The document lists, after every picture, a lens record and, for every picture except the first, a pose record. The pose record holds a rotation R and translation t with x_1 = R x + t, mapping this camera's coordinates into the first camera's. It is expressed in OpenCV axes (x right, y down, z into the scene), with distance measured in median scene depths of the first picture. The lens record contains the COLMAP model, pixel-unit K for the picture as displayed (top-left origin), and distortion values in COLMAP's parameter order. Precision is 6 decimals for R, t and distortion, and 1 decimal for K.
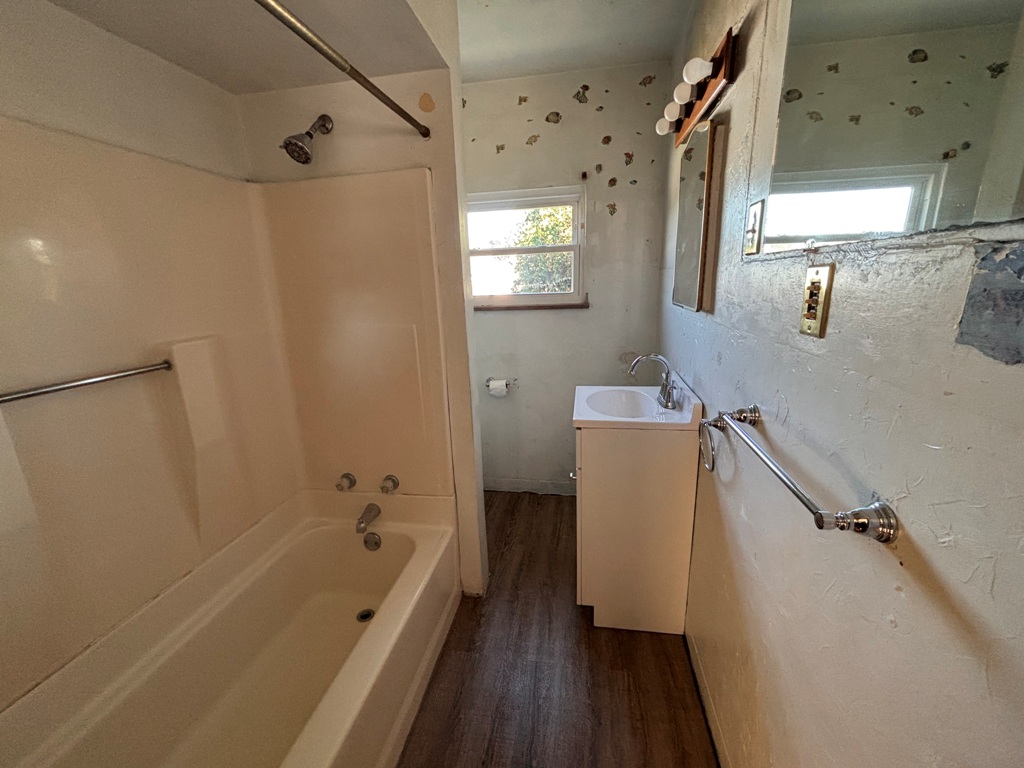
lens RADIAL K [[412.5, 0, 509.4], [0, 412.5, 385.1], [0, 0, 1]] dist [0.004657, -0.001830]
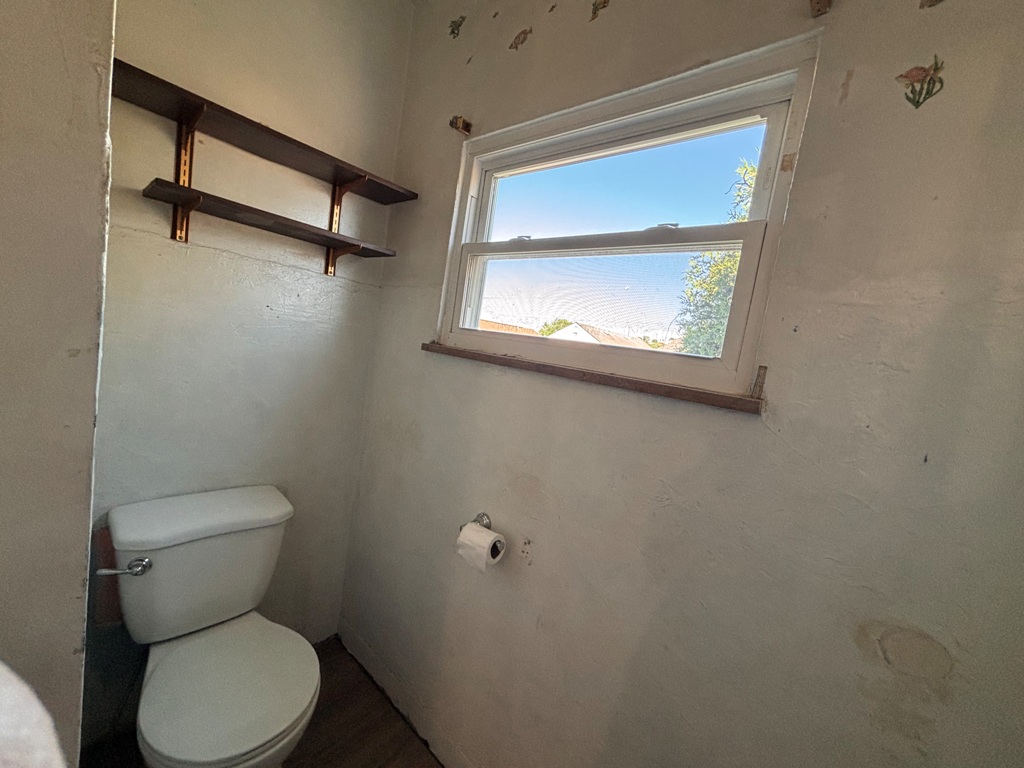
lens RADIAL K [[412.5, 0, 513.1], [0, 412.5, 378.9], [0, 0, 1]] dist [0.004657, -0.001830]
pose [[0.833994, 0.204639, -0.512423, 0.196754], [-0.301971, 0.946540, -0.113466, -0.125602], [0.461809, 0.249367, 0.851204, 0.669023]]
